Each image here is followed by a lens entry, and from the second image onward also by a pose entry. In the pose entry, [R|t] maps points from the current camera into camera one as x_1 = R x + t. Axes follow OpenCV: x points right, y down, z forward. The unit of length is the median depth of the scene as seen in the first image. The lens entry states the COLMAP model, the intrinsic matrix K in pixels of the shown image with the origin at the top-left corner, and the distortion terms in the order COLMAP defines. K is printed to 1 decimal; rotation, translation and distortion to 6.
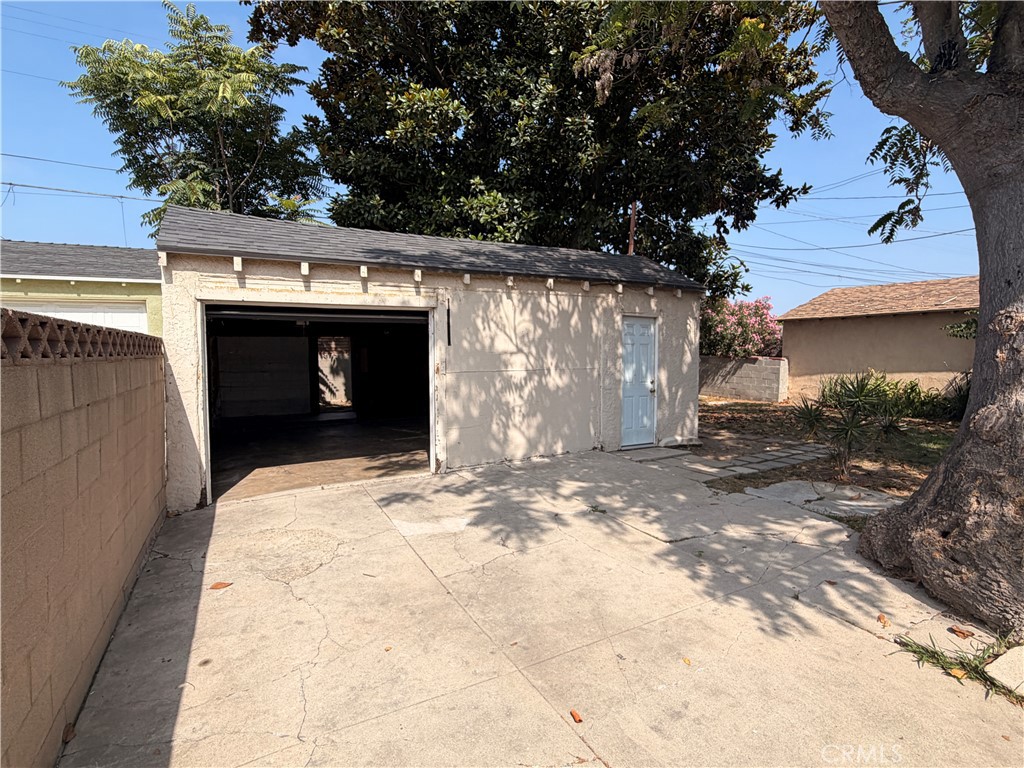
lens RADIAL K [[496.6, 0, 510.0], [0, 496.6, 380.3], [0, 0, 1]] dist [-0.004382, 0.000150]
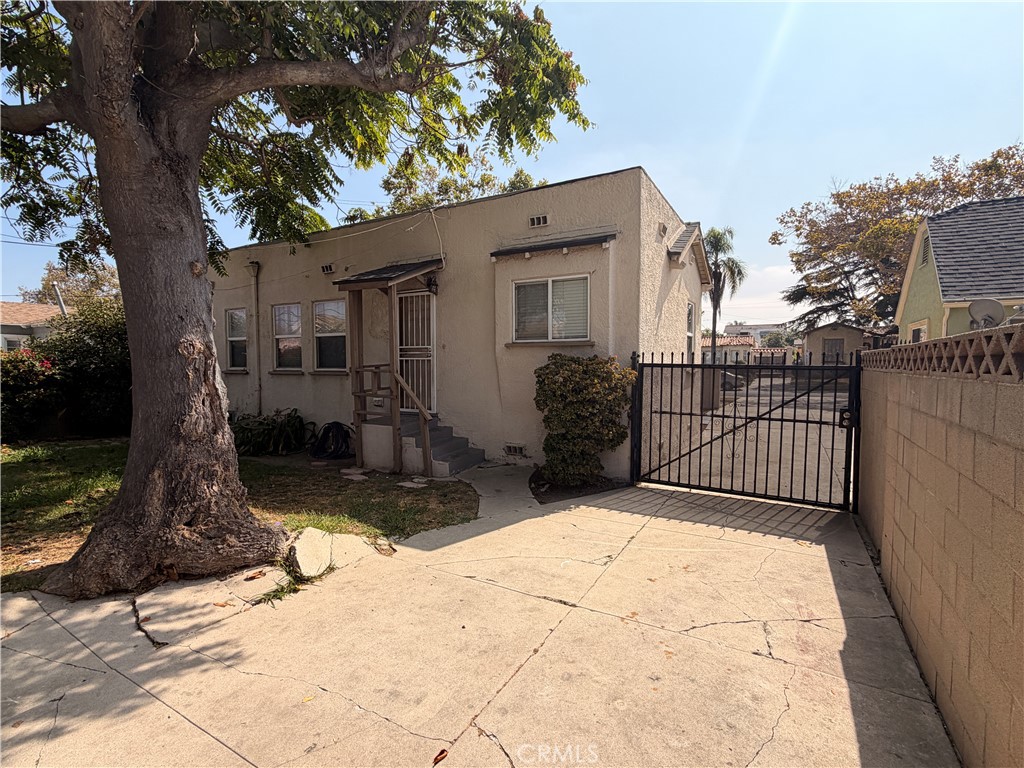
lens RADIAL K [[496.6, 0, 512.9], [0, 496.6, 387.2], [0, 0, 1]] dist [-0.004382, 0.000150]
pose [[-0.519195, -0.039814, 0.853728, -0.539959], [0.060483, 0.994698, 0.083171, -0.072548], [-0.852513, 0.094818, -0.514034, 0.932682]]
